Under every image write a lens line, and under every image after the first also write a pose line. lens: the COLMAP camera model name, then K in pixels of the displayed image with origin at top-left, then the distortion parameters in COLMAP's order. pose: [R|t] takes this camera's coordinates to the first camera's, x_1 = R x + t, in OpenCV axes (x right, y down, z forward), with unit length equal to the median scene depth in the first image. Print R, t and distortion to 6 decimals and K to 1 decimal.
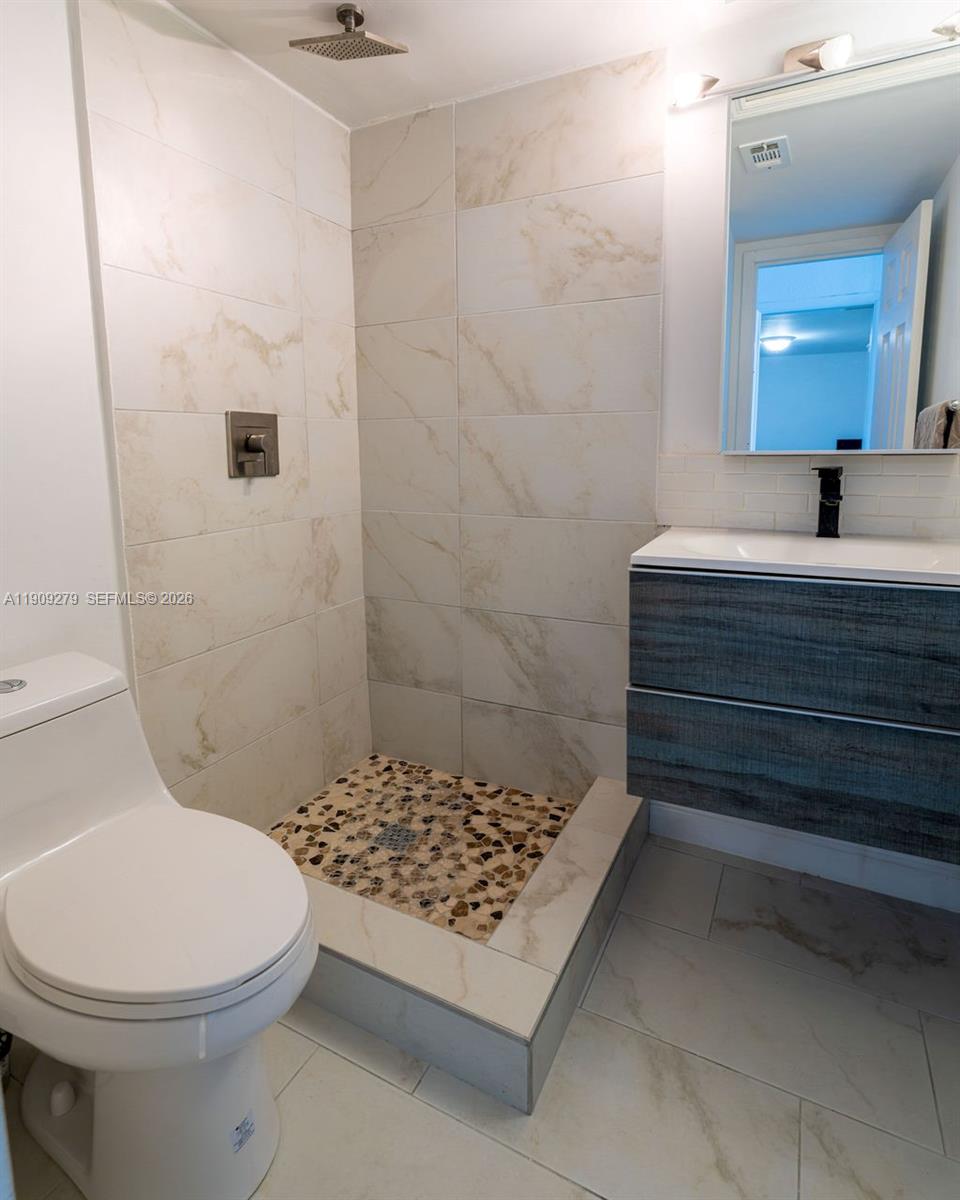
lens RADIAL K [[637.5, 0, 488.4], [0, 637.5, 522.4], [0, 0, 1]] dist [-0.000981, 0.000981]
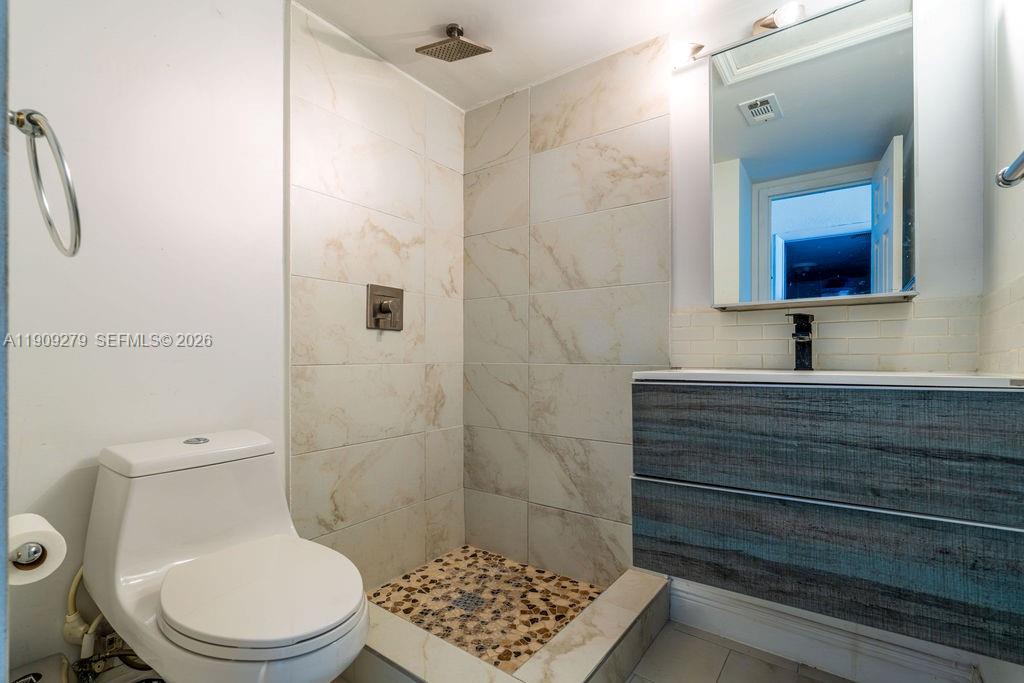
lens RADIAL K [[460.1, 0, 513.6], [0, 460.1, 347.7], [0, 0, 1]] dist [-0.000646, -0.001430]
pose [[0.986769, 0.011116, -0.161750, 0.100781], [-0.031834, 0.991511, -0.126067, 0.096933], [0.158976, 0.129549, 0.978746, 0.016941]]
